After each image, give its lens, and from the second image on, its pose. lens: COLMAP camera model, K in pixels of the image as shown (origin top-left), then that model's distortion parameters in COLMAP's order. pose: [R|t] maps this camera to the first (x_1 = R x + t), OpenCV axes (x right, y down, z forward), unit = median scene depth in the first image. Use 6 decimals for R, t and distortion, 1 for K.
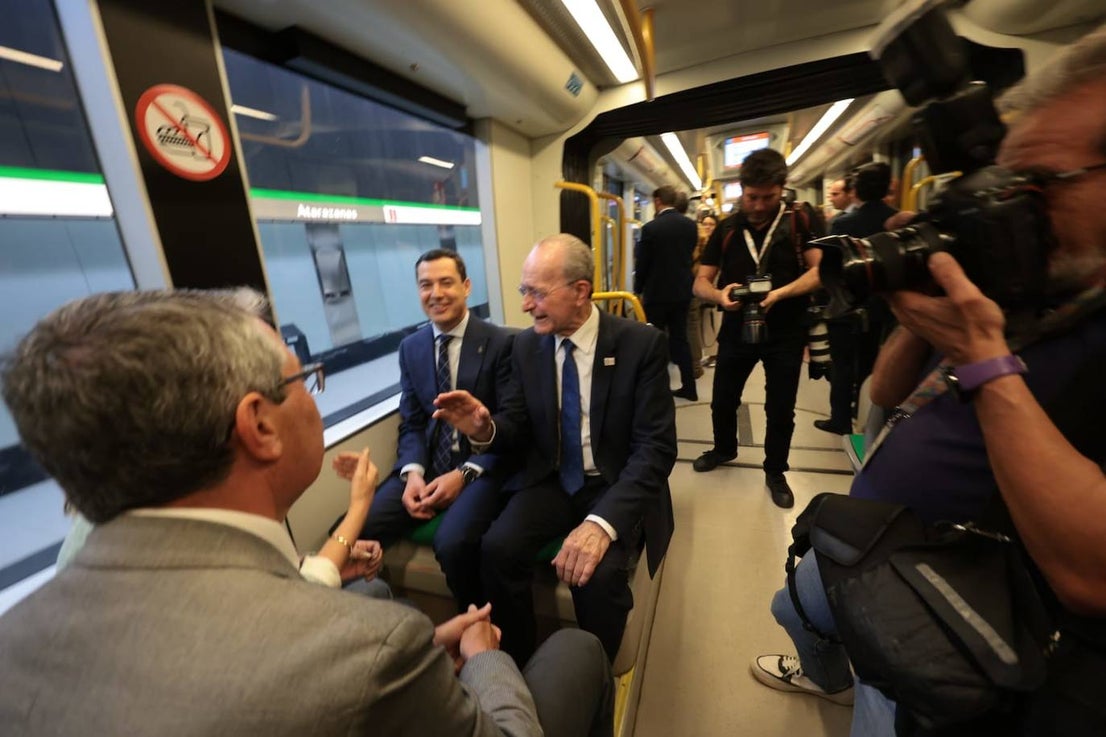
lens RADIAL K [[443.6, 0, 553.0], [0, 443.6, 368.5], [0, 0, 1]] dist [-0.001286, 0.000237]
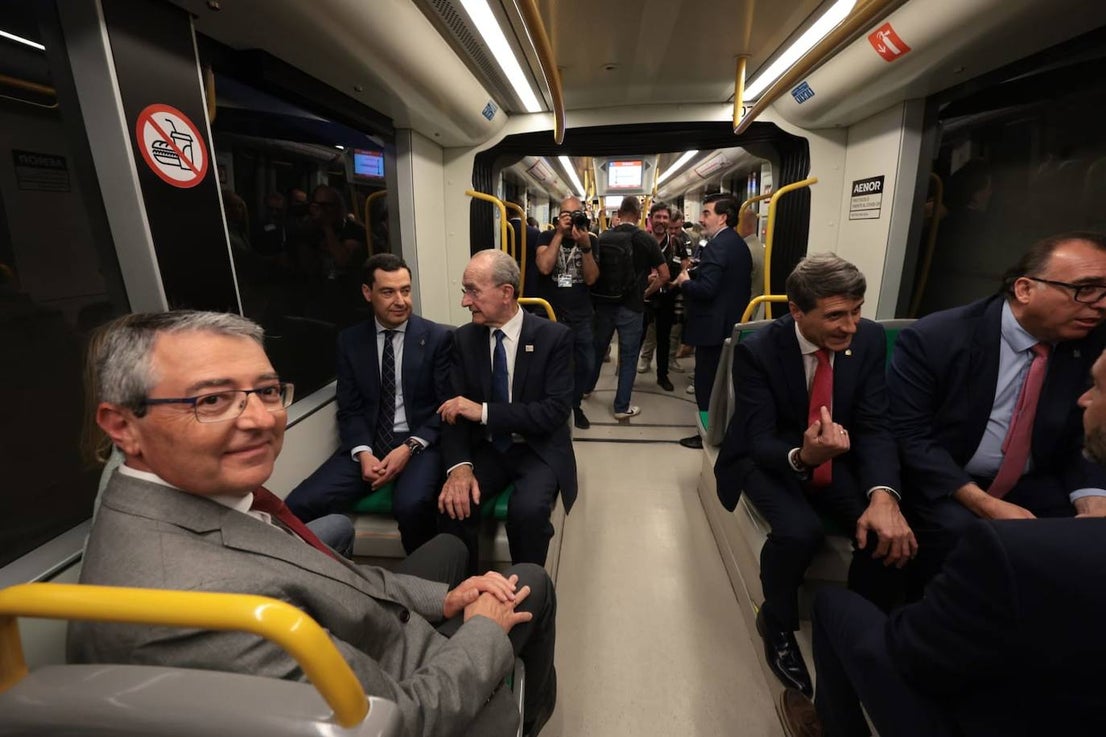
lens RADIAL K [[443.6, 0, 553.0], [0, 443.6, 368.5], [0, 0, 1]] dist [-0.001286, 0.000237]
pose [[0.967067, -0.022967, 0.253483, -0.125175], [0.019947, 0.999696, 0.014479, 0.018650], [-0.253739, -0.008947, 0.967231, -0.202320]]
